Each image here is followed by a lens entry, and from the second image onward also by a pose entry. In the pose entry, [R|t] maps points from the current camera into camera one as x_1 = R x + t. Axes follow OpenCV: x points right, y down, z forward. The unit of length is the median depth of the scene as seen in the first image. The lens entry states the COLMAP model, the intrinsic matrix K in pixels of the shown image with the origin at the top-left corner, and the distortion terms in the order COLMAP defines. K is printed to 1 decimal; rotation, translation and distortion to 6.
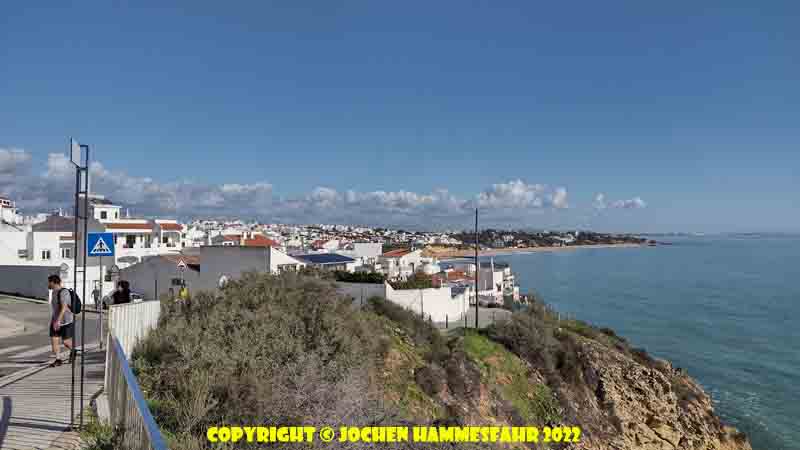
lens RADIAL K [[580.6, 0, 400.0], [0, 580.6, 225.0], [0, 0, 1]] dist [0.010352, 0.001997]
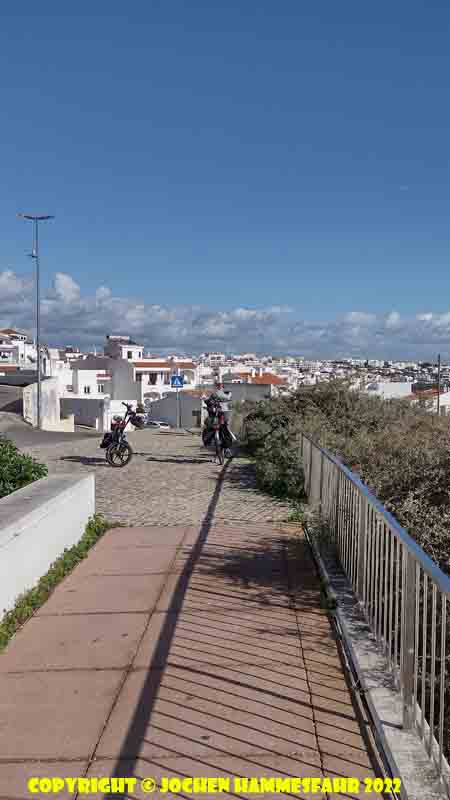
lens RADIAL K [[580.6, 0, 225.0], [0, 580.6, 400.0], [0, 0, 1]] dist [0.010352, 0.001997]
pose [[0.952870, 0.017735, -0.302859, -0.055644], [0.001269, 0.998048, 0.062439, 0.006084], [0.303375, -0.059881, 0.950988, 0.185930]]
